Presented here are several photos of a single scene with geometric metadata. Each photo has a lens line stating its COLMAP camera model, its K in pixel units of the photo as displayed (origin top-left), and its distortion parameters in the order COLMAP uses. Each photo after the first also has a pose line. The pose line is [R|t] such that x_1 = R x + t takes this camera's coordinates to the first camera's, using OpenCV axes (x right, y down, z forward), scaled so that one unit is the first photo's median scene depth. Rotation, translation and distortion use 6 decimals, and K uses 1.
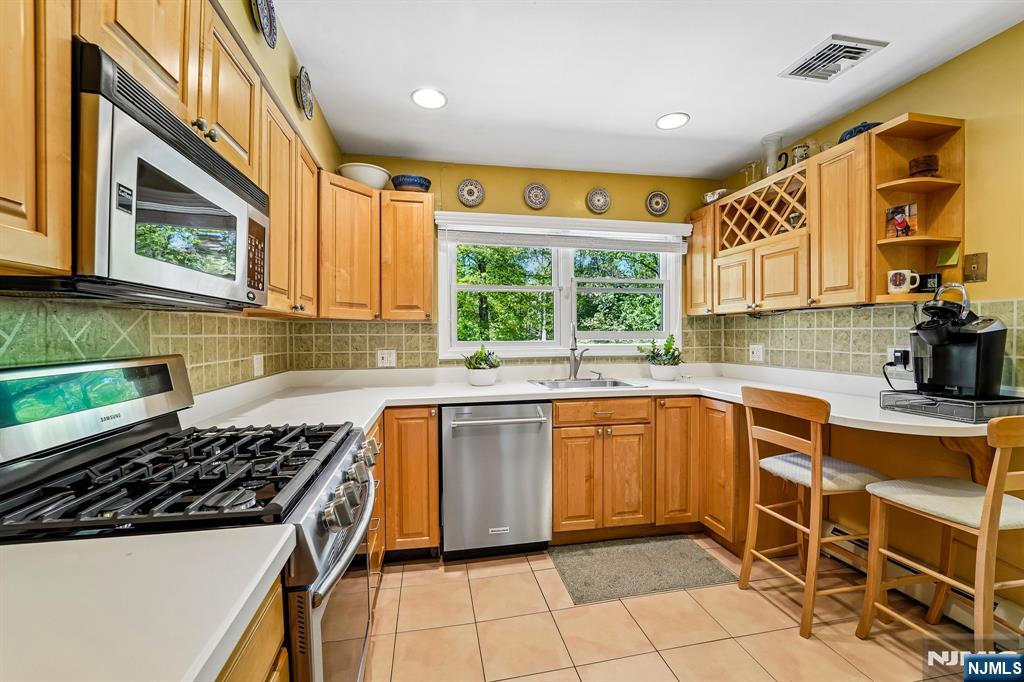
lens RADIAL K [[432.3, 0, 512.1], [0, 432.3, 338.7], [0, 0, 1]] dist [-0.017247, -0.001794]
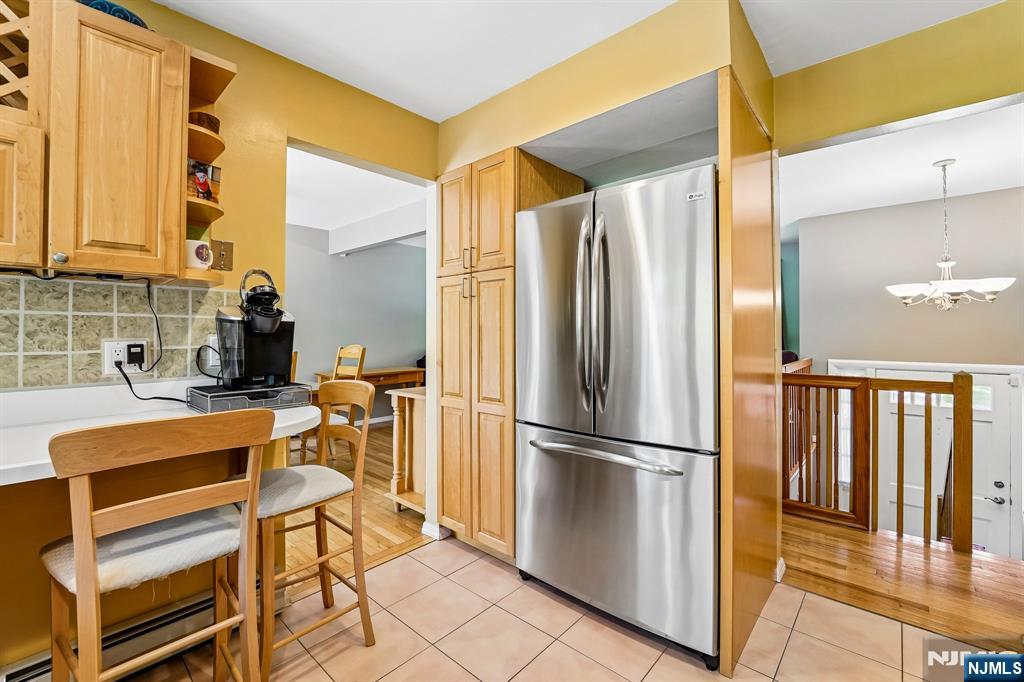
lens RADIAL K [[432.3, 0, 509.9], [0, 432.3, 332.7], [0, 0, 1]] dist [-0.017247, -0.001794]
pose [[-0.599535, 0.010860, 0.800275, -0.071153], [0.017014, 0.999855, -0.000822, 0.018089], [-0.800168, 0.013123, -0.599633, 0.908582]]
